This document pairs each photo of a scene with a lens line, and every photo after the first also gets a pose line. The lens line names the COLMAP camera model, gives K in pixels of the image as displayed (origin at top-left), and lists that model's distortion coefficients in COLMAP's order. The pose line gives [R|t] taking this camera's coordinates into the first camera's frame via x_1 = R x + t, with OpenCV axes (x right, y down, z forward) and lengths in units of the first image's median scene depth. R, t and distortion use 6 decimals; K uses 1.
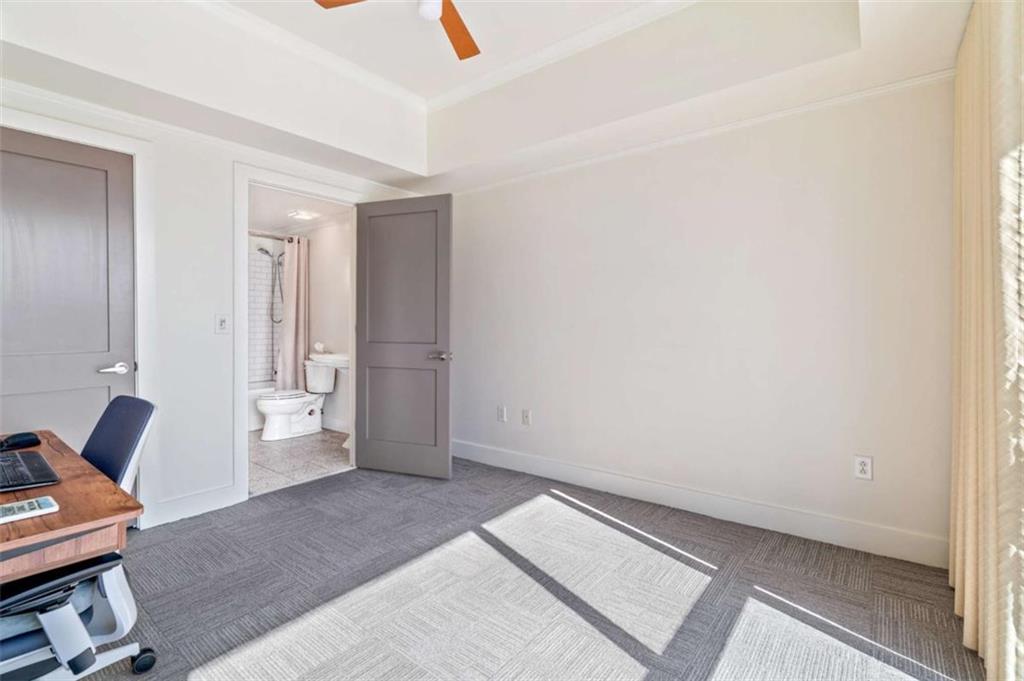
lens RADIAL K [[469.1, 0, 502.0], [0, 469.1, 336.5], [0, 0, 1]] dist [-0.017119, 0.004345]
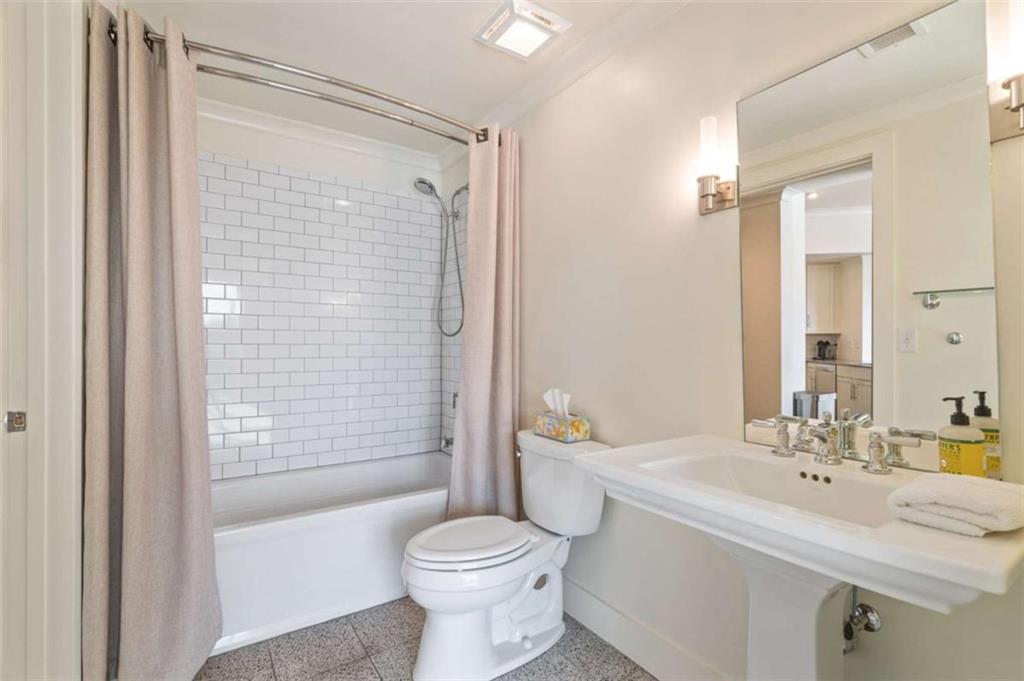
lens RADIAL K [[469.1, 0, 515.4], [0, 469.1, 342.4], [0, 0, 1]] dist [-0.017119, 0.004345]
pose [[0.957779, -0.003104, -0.287488, -0.294933], [0.000358, 0.999954, -0.009602, -0.019547], [0.287504, 0.009093, 0.957736, 0.590485]]
